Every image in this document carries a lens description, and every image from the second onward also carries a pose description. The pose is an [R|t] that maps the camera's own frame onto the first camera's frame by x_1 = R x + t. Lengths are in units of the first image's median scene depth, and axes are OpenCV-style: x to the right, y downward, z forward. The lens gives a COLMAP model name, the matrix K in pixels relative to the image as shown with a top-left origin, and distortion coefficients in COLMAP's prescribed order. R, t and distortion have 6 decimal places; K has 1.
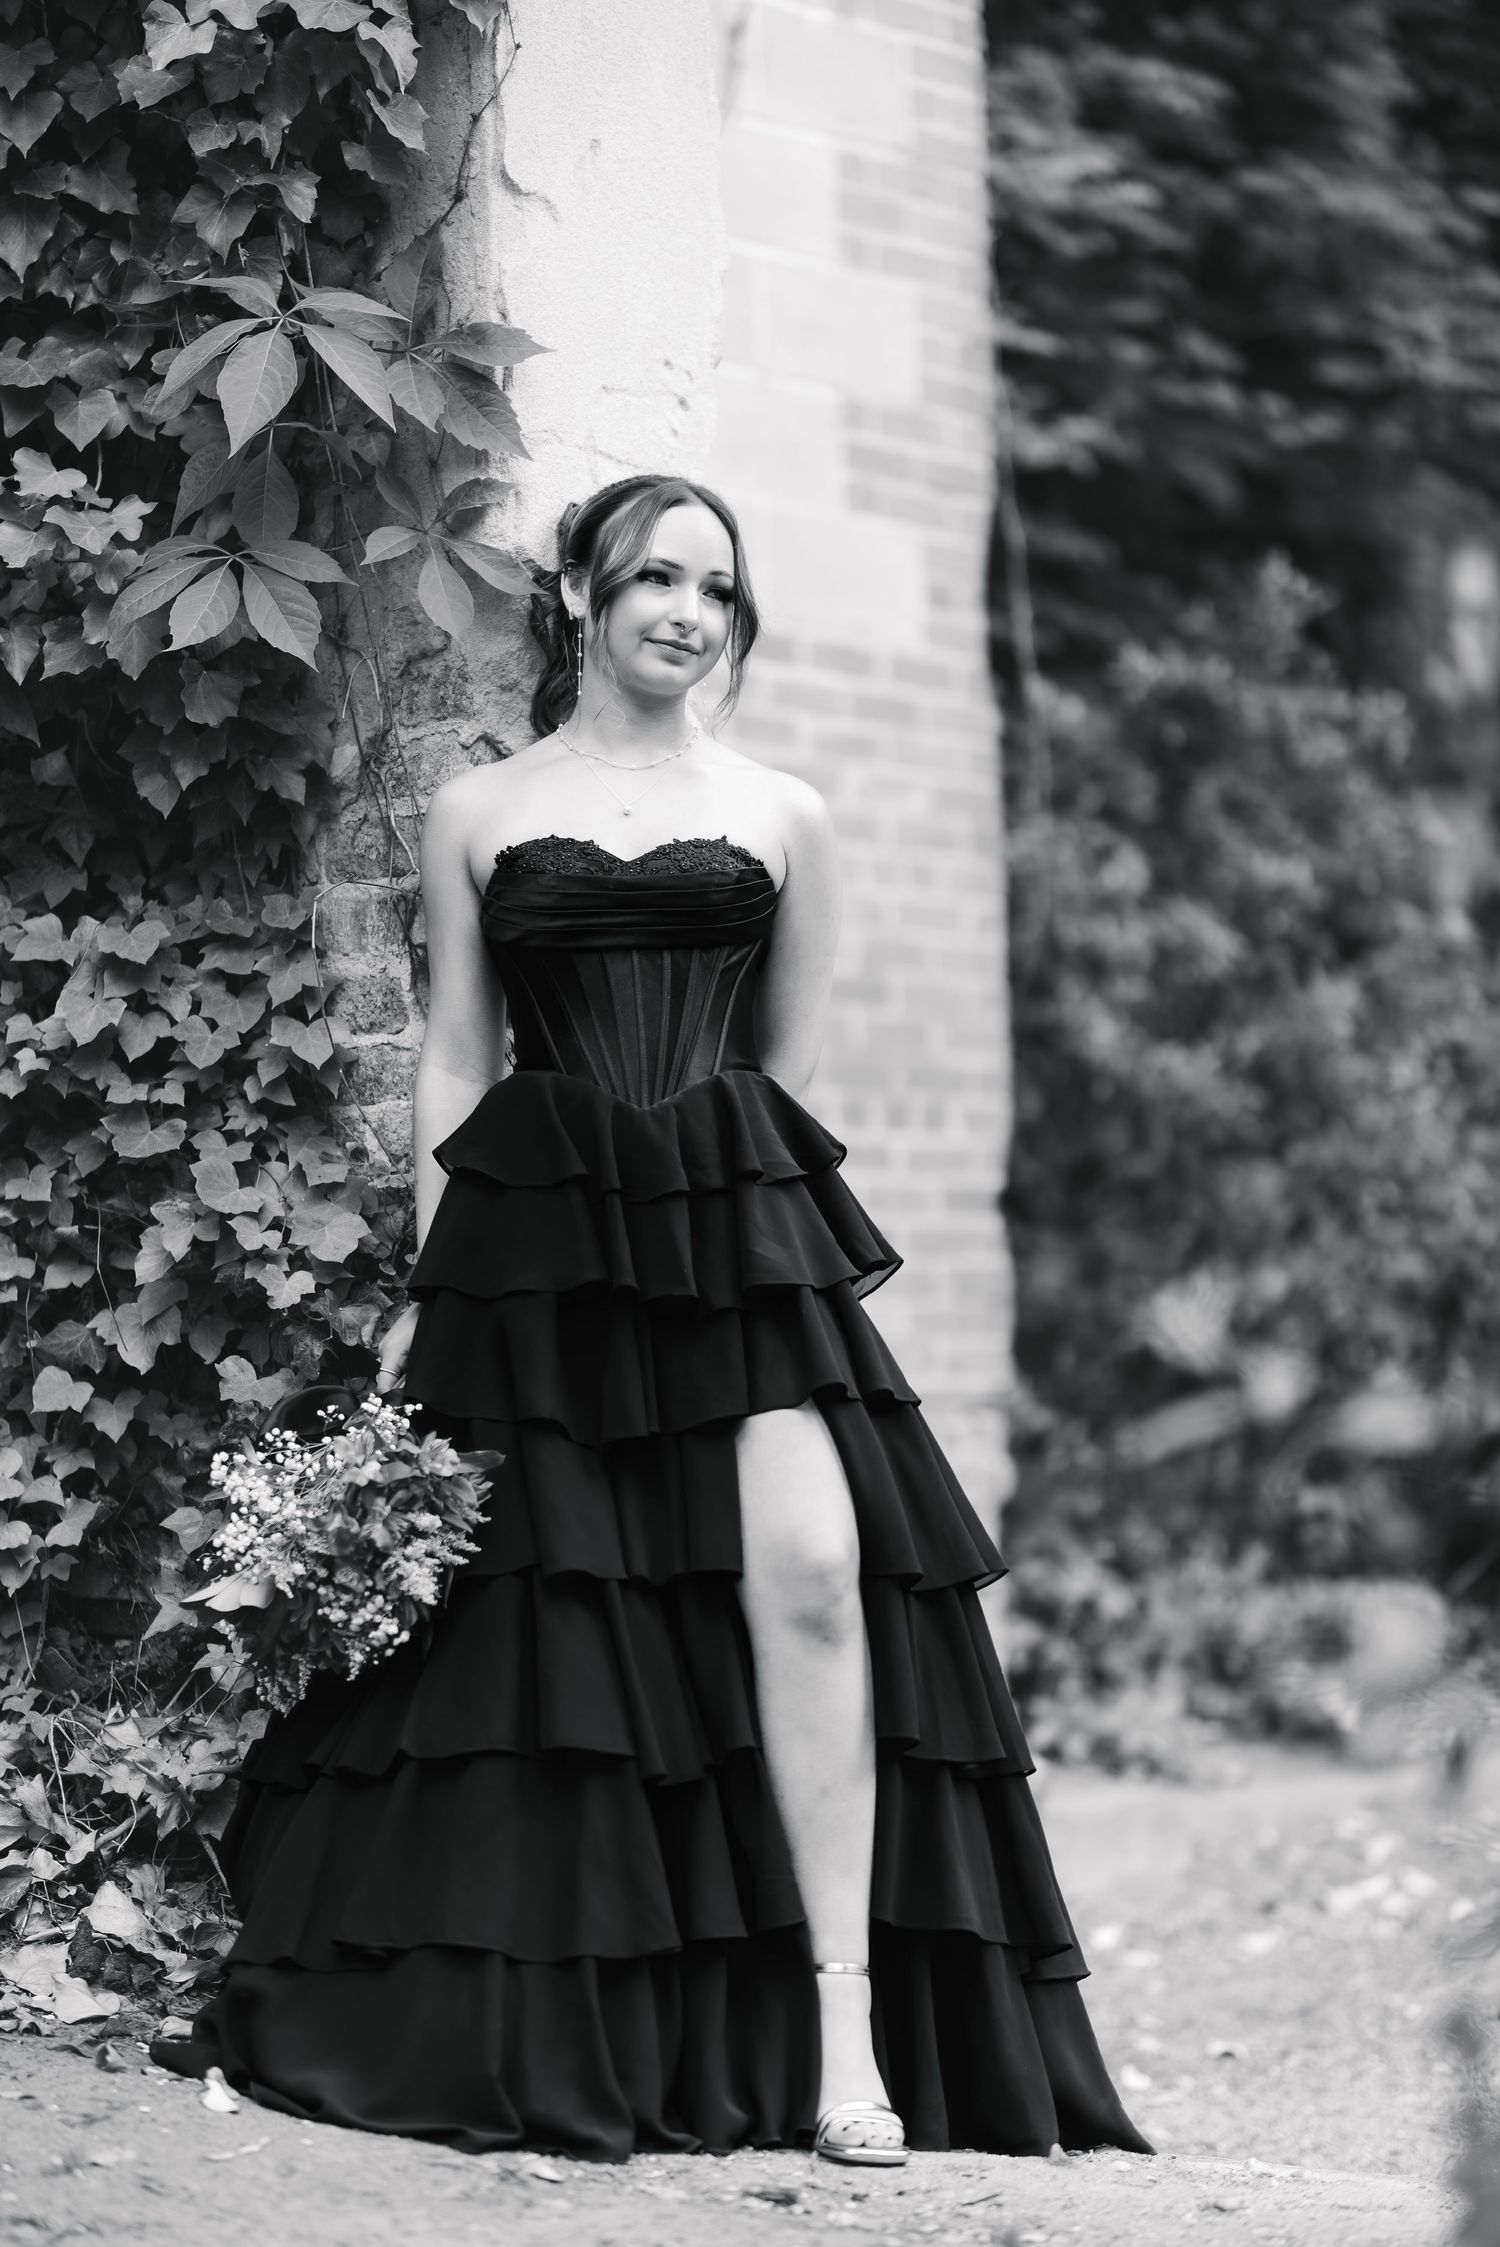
lens RADIAL K [[5440.4, 0, 752.3], [0, 5440.4, 1018.8], [0, 0, 1]] dist [0.008609, -0.324704]
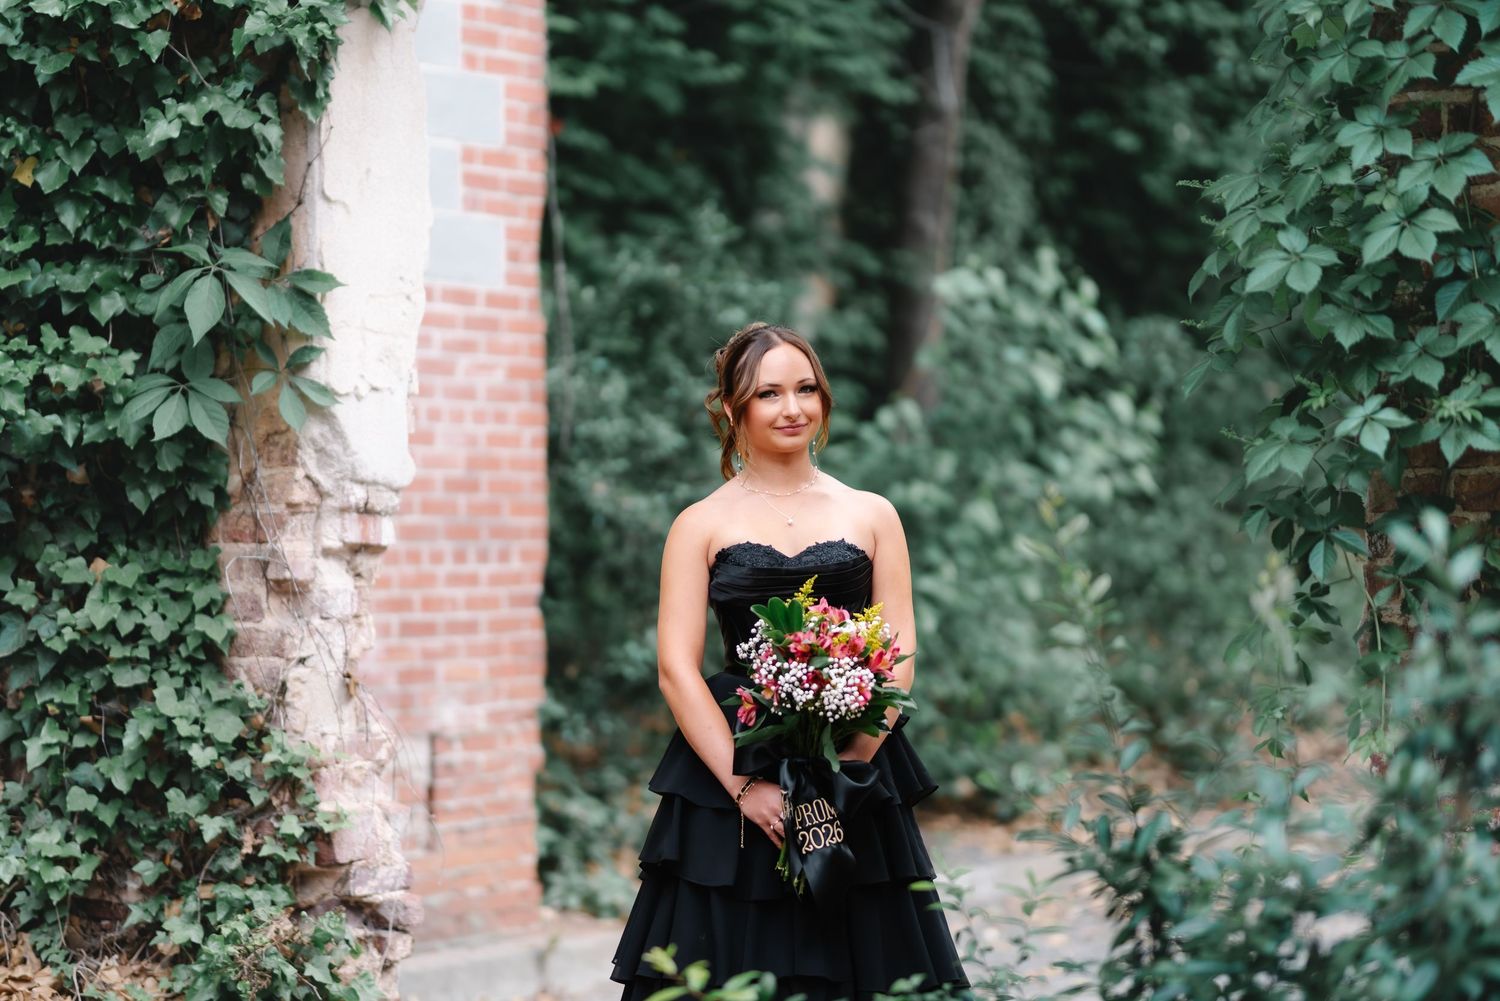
lens RADIAL K [[3668.7, 0, 747.3], [0, 3668.7, 436.8], [0, 0, 1]] dist [0.009845, -0.151850]
pose [[0.993519, 0.022486, 0.111417, -0.038837], [-0.026813, 0.998937, 0.037490, -0.119668], [-0.110455, -0.040235, 0.993066, -0.340657]]
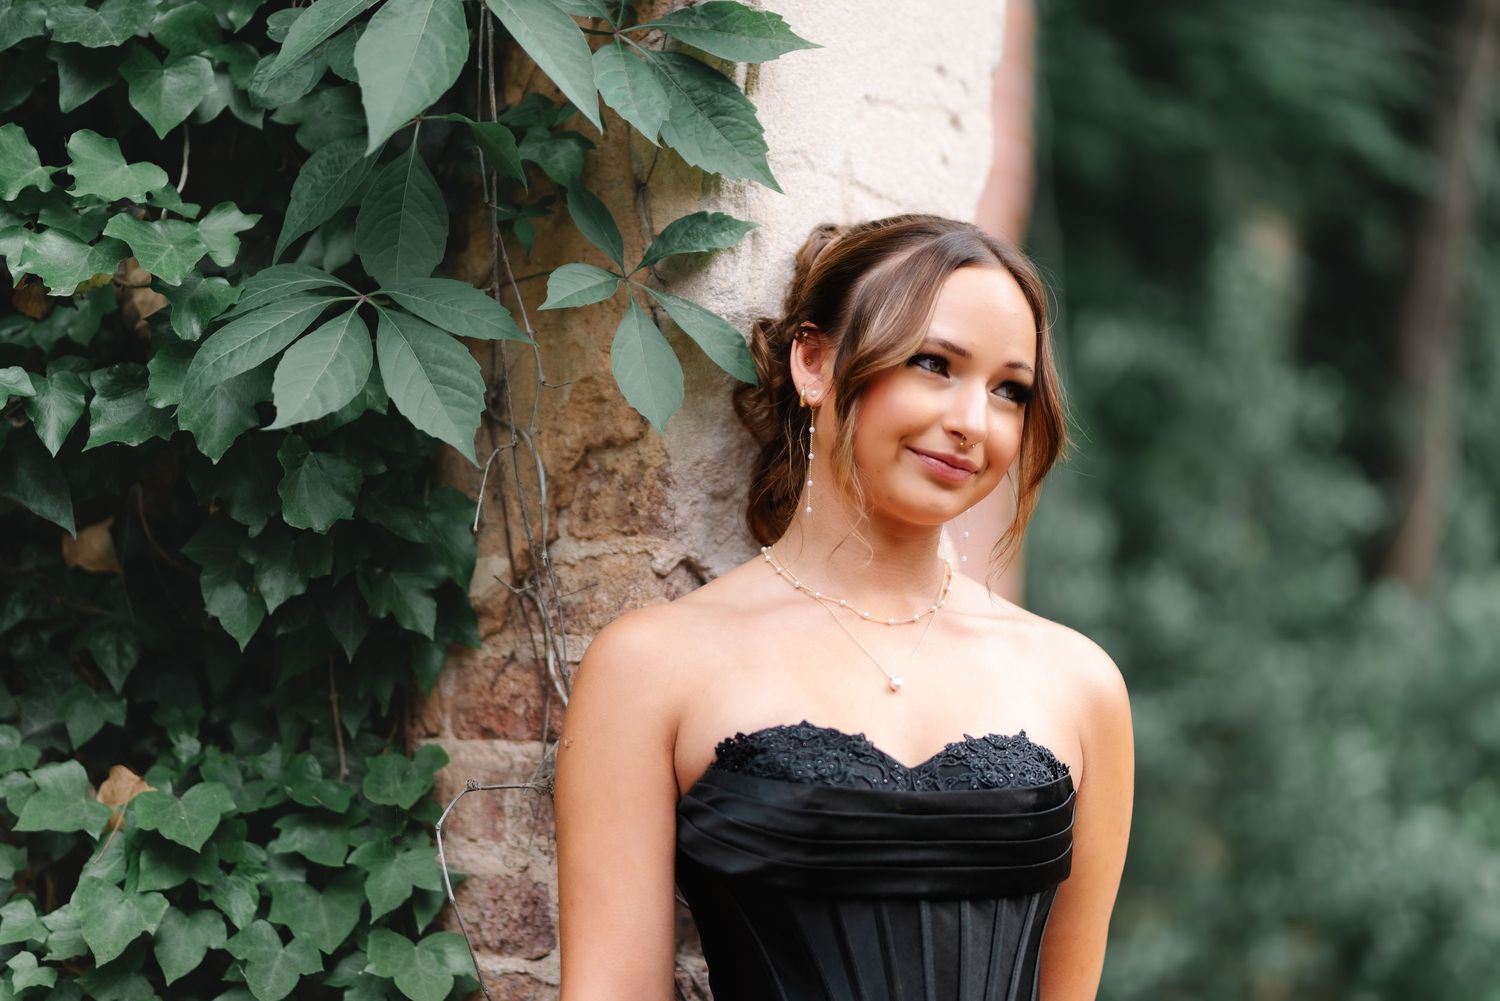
lens RADIAL K [[3893.8, 0, 750.5], [0, 3893.8, 193.2], [0, 0, 1]] dist [0.033449, -0.171730]
pose [[0.997318, 0.064040, 0.035435, -0.062084], [-0.061007, 0.994851, -0.080924, -0.059033], [-0.040435, 0.078545, 0.996090, 0.471660]]
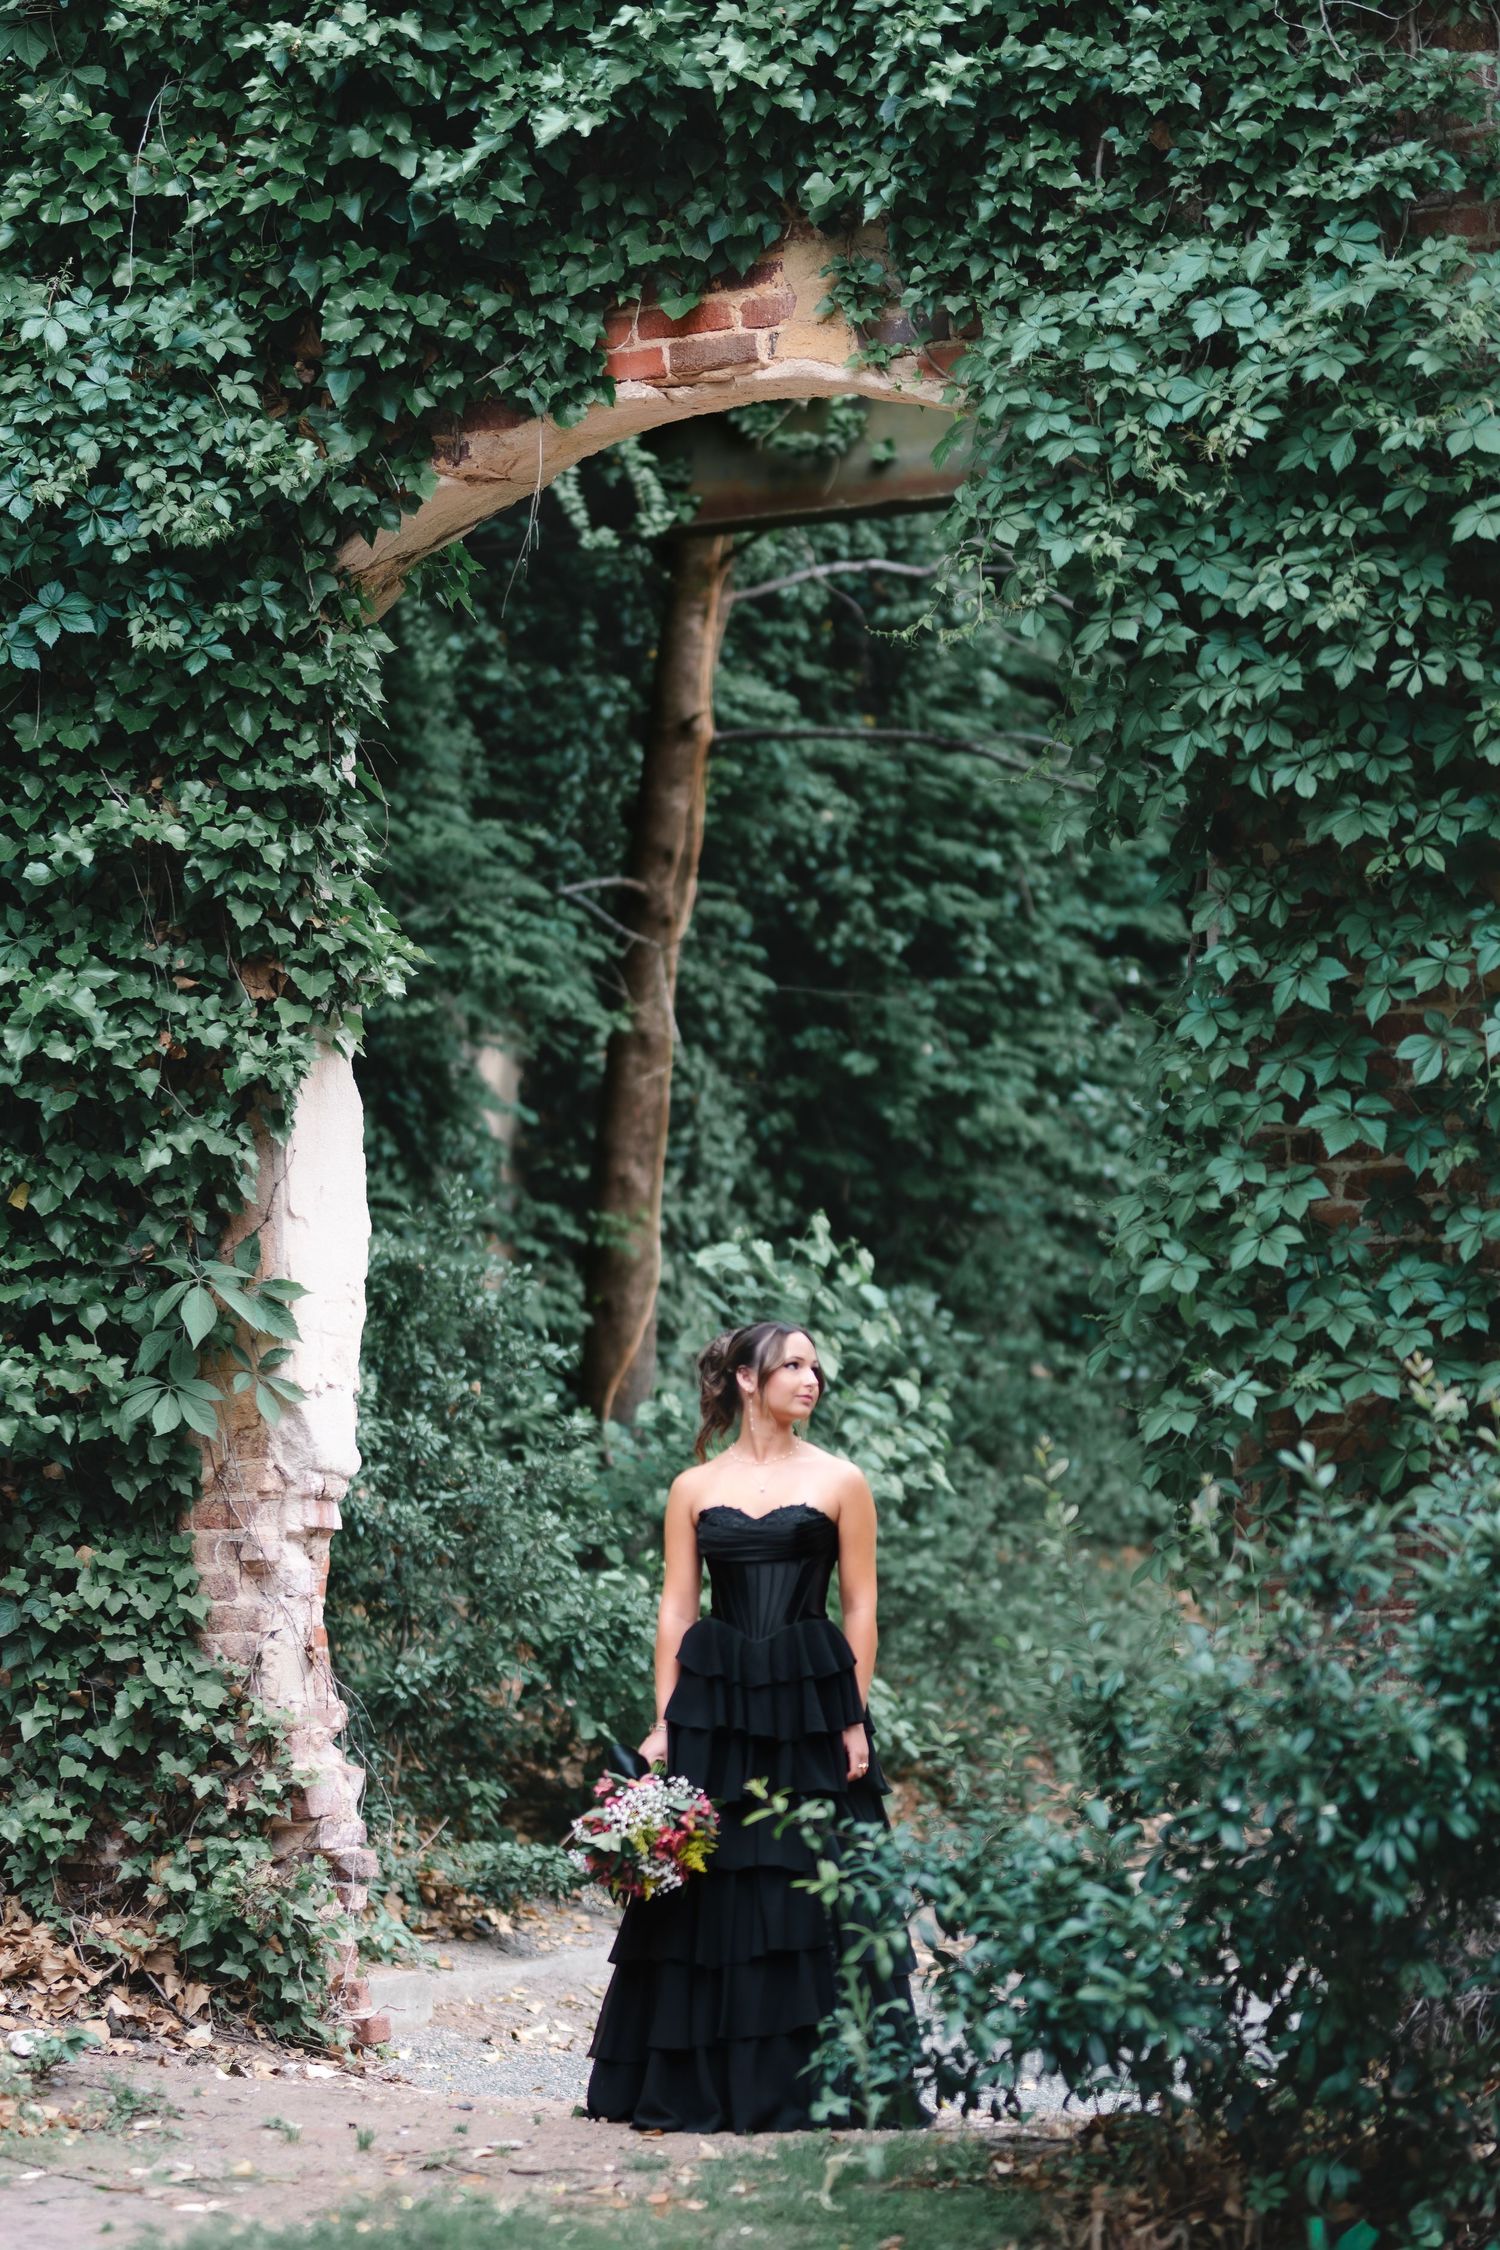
lens RADIAL K [[5589.9, 0, 750.0], [0, 5589.9, 1125.0], [0, 0, 1]] dist [0.016483, -0.331410]
pose [[0.977694, 0.012733, 0.209649, -0.334032], [-0.008138, 0.999708, -0.022770, -0.138439], [-0.209877, 0.020556, 0.977512, -1.232366]]
